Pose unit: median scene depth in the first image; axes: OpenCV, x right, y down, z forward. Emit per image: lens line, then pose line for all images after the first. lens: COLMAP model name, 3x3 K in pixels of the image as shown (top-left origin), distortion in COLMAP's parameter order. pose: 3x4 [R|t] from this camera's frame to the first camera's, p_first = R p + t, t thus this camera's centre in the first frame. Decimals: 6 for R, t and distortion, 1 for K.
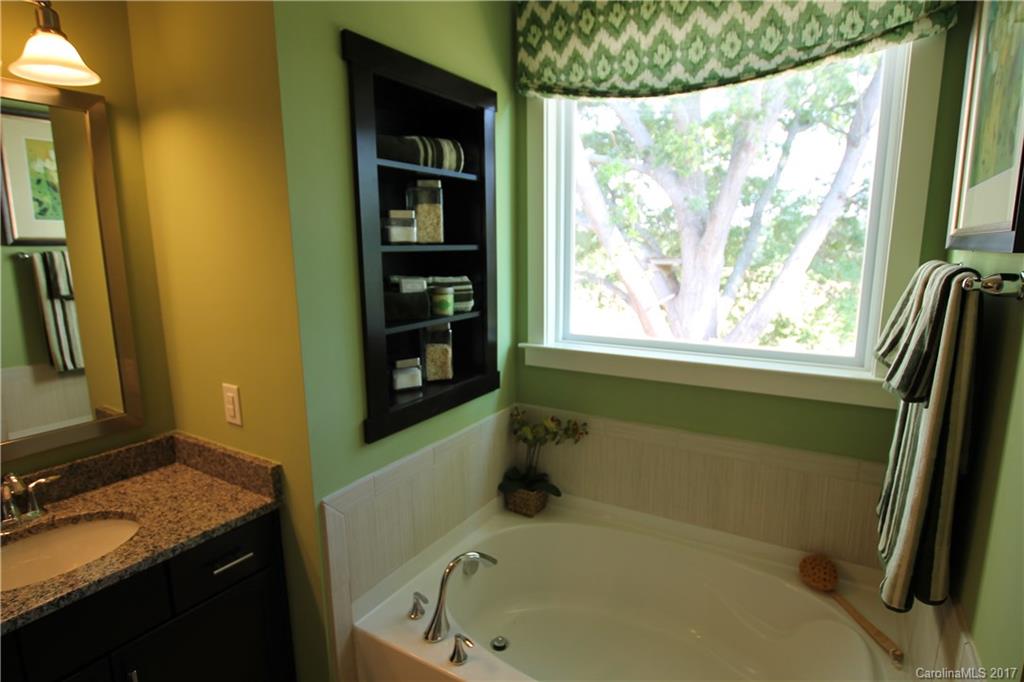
lens RADIAL K [[563.7, 0, 499.7], [0, 563.7, 349.1], [0, 0, 1]] dist [-0.023389, 0.002932]
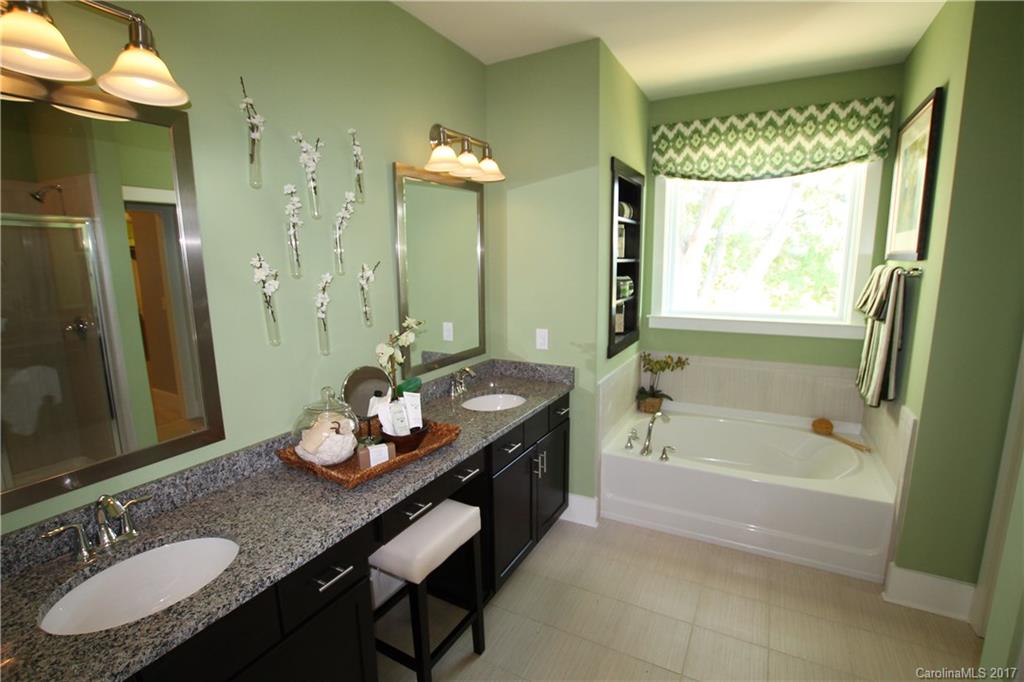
lens RADIAL K [[481.4, 0, 511.4], [0, 481.4, 344.8], [0, 0, 1]] dist [-0.025892, -0.000517]
pose [[0.998847, -0.011295, 0.046666, -0.579943], [0.011768, 0.999882, -0.009876, 0.117819], [-0.046549, 0.010413, 0.998862, -0.602526]]
